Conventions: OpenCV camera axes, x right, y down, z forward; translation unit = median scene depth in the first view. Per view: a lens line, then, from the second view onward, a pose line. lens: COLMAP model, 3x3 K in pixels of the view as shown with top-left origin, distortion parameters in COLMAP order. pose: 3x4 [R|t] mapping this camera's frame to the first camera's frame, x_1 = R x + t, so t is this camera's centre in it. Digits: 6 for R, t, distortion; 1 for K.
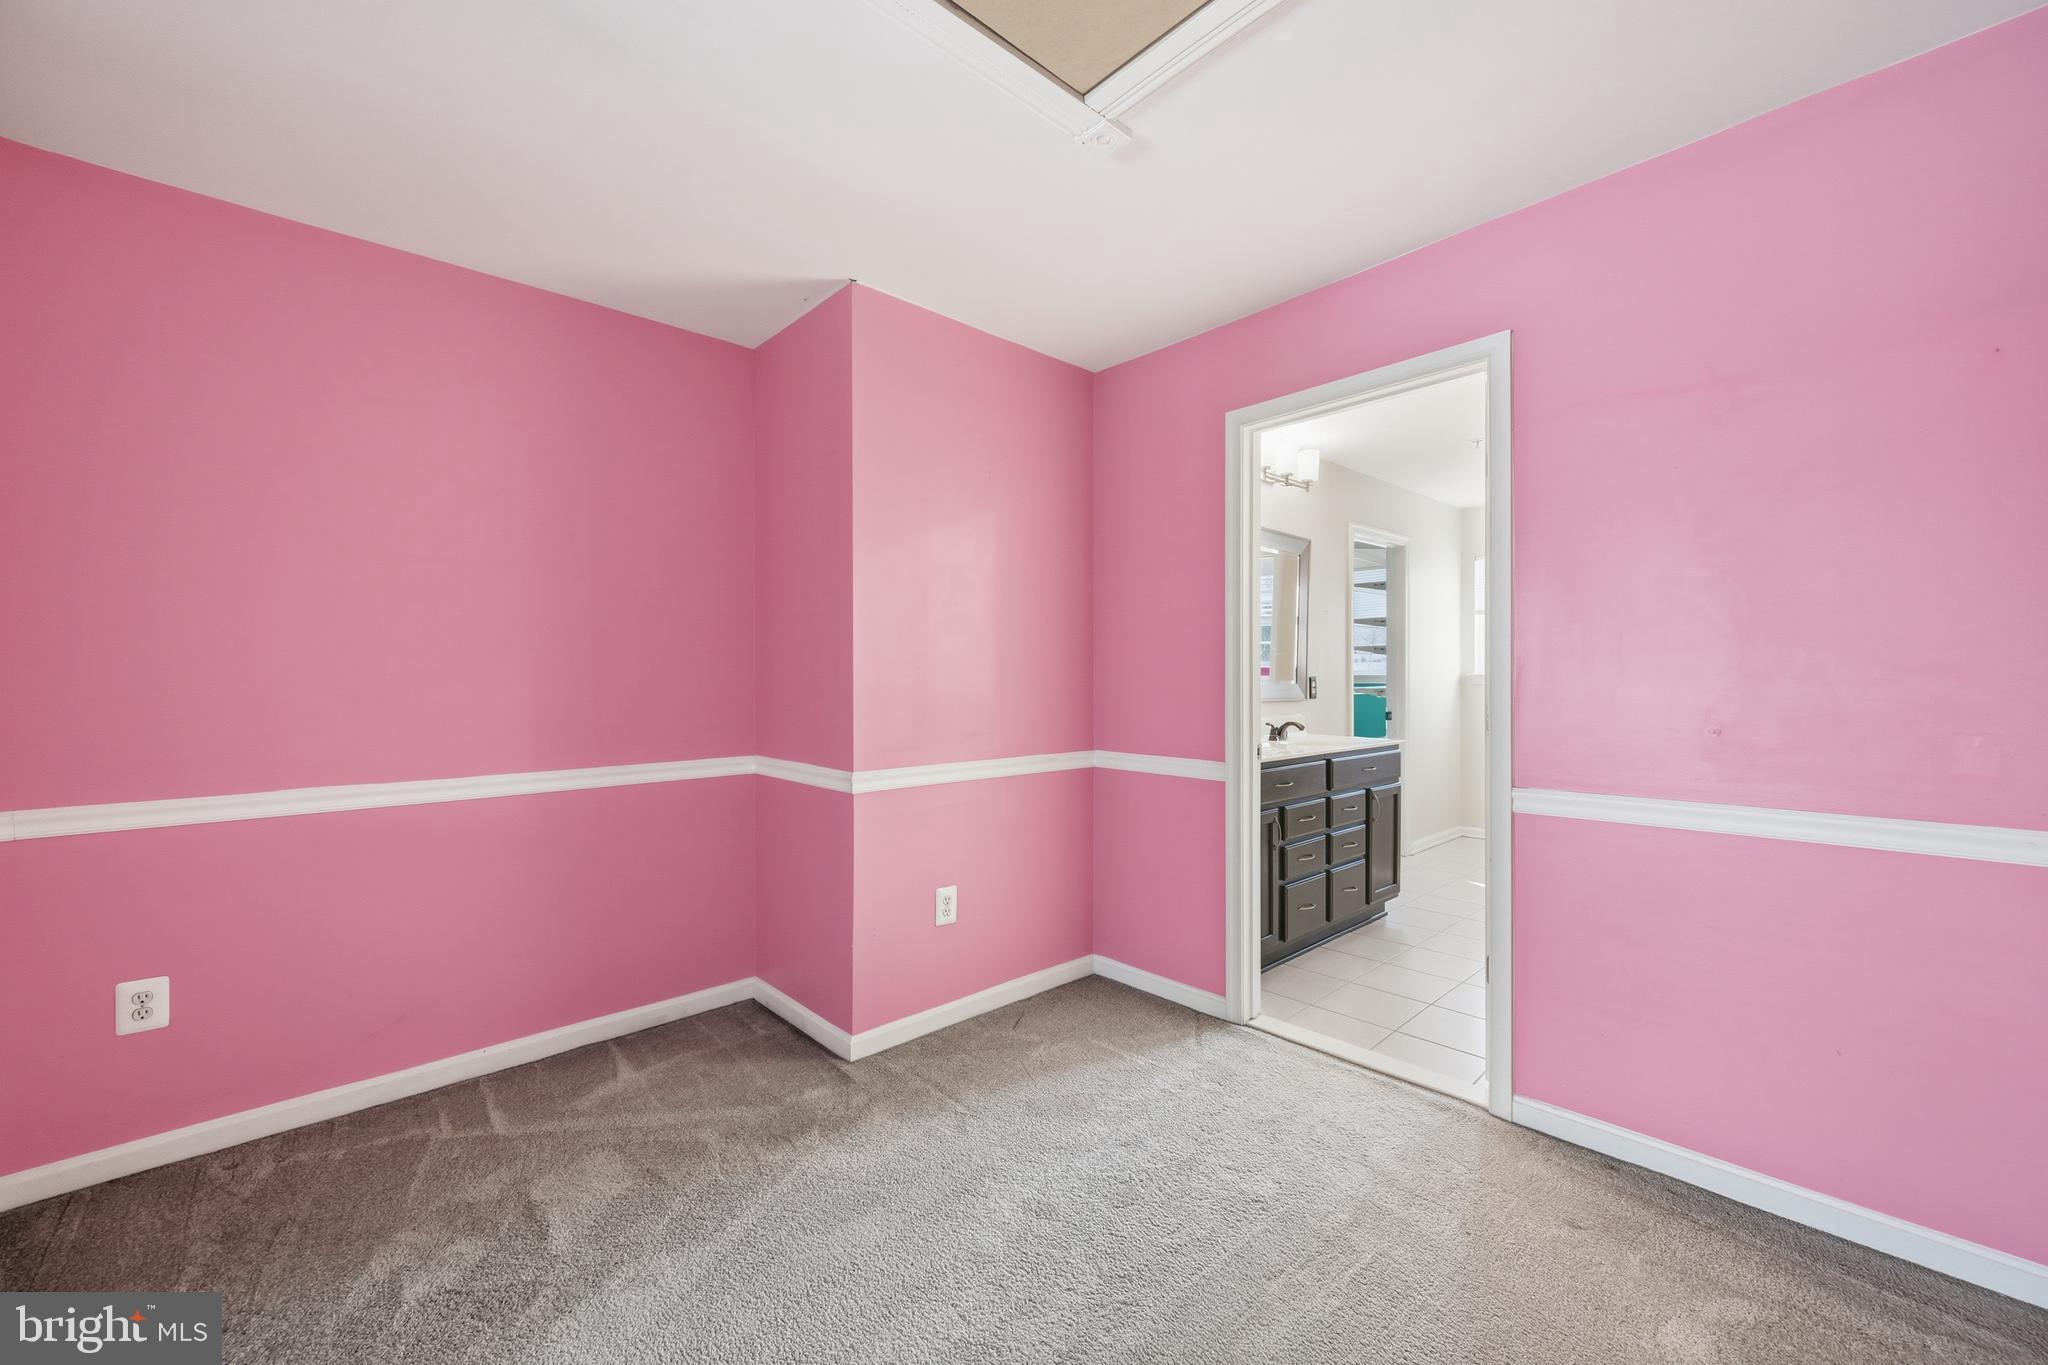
lens RADIAL K [[802.0, 0, 1020.4], [0, 802.0, 687.6], [0, 0, 1]] dist [-0.002476, 0.000649]
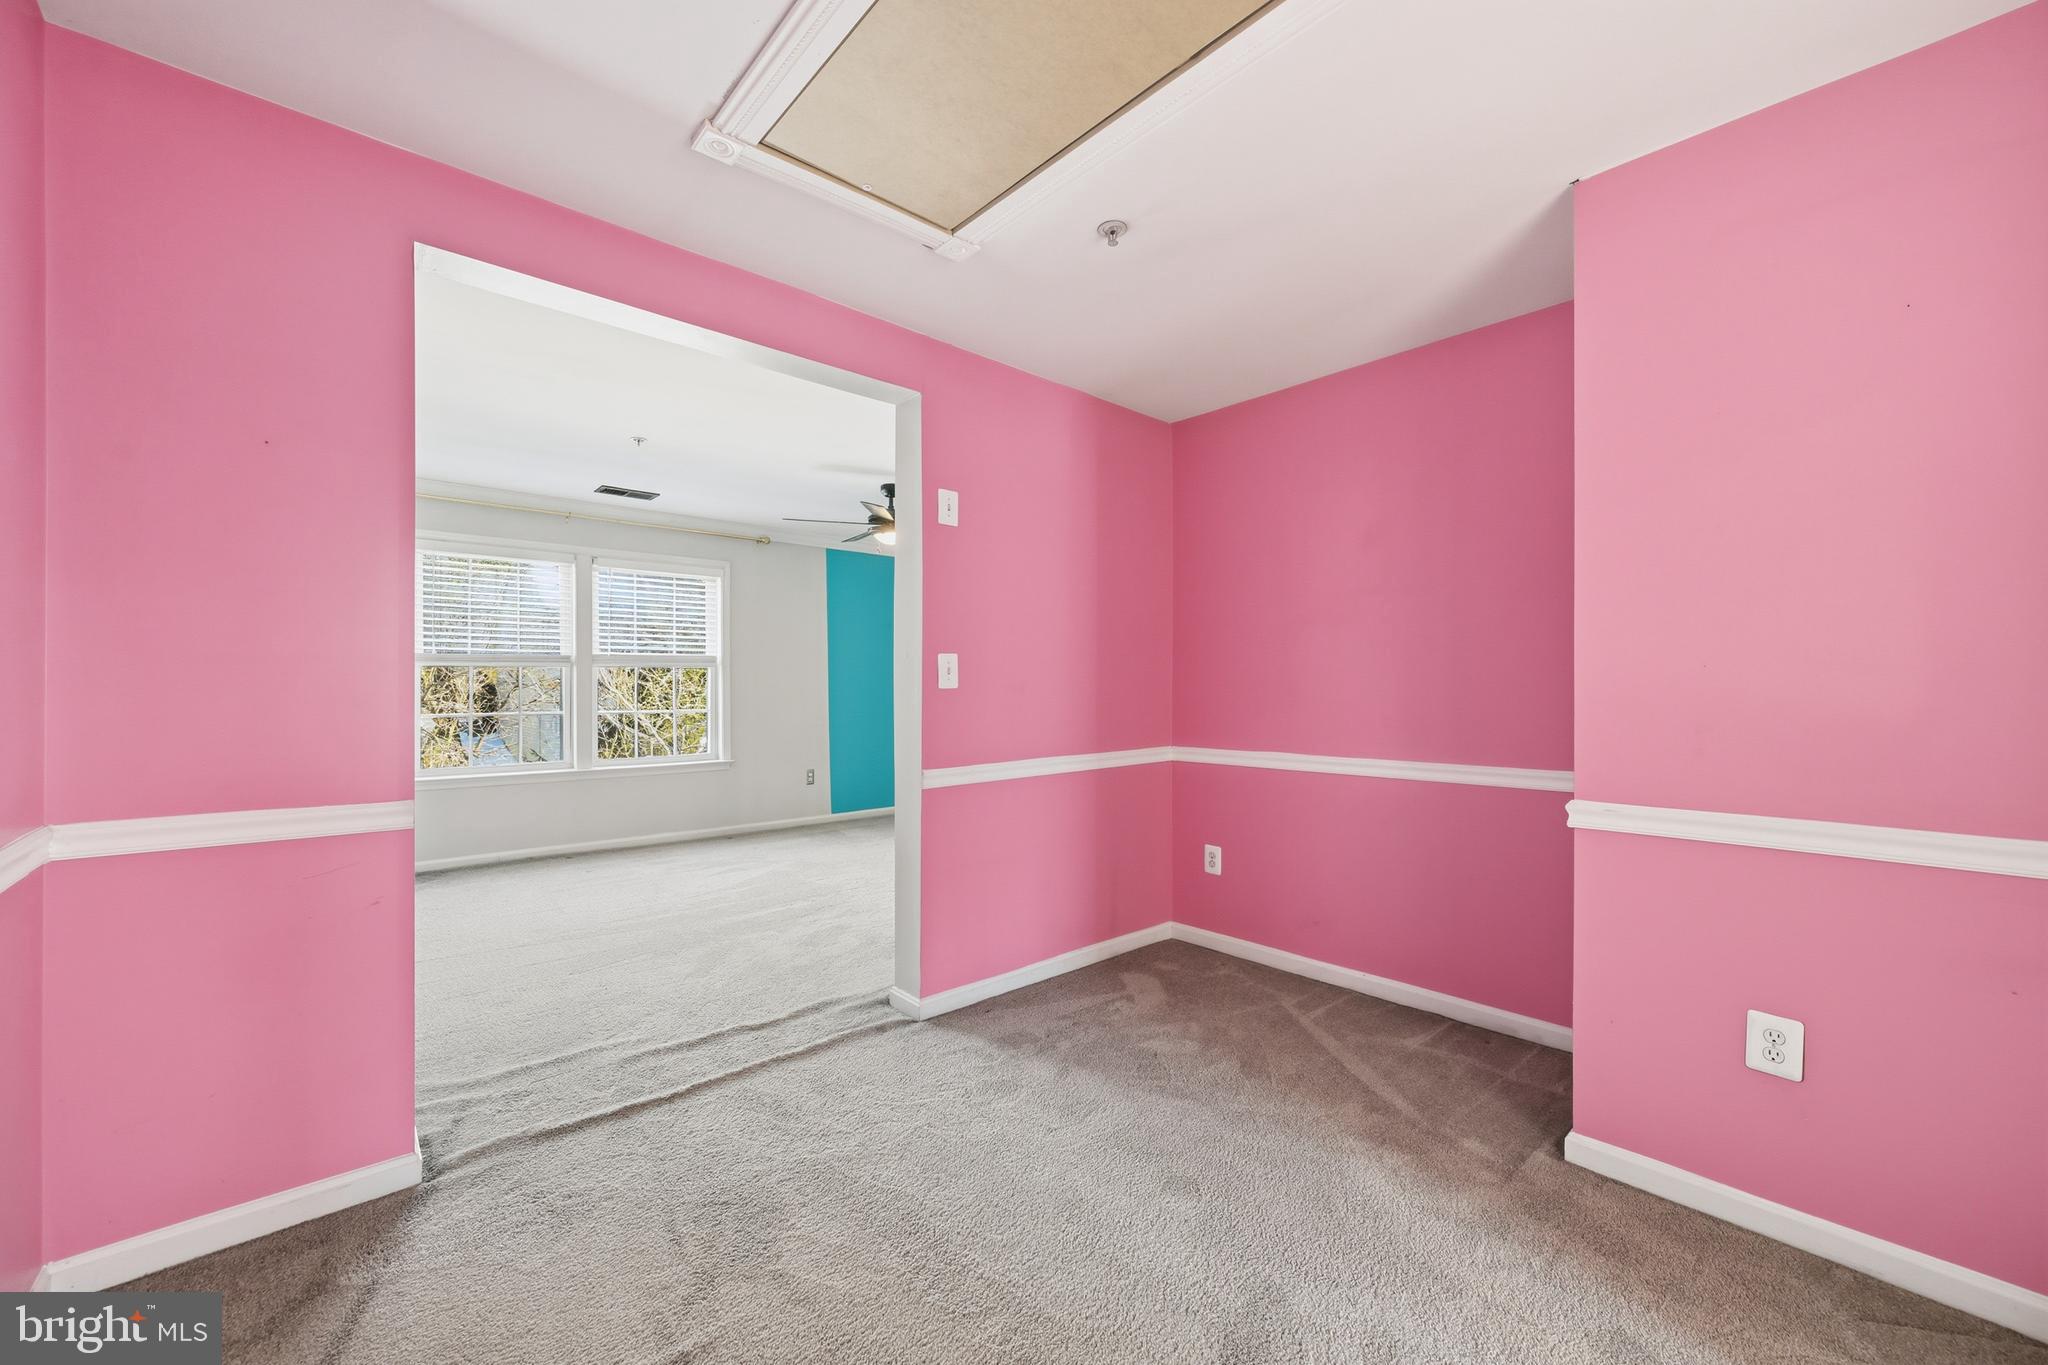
lens RADIAL K [[802.0, 0, 1018.9], [0, 802.0, 677.9], [0, 0, 1]] dist [-0.002476, 0.000649]
pose [[-0.023608, -0.001177, -0.999721, 0.739759], [0.000830, 0.999999, -0.001197, -0.020562], [0.999721, -0.000858, -0.023607, 0.576106]]
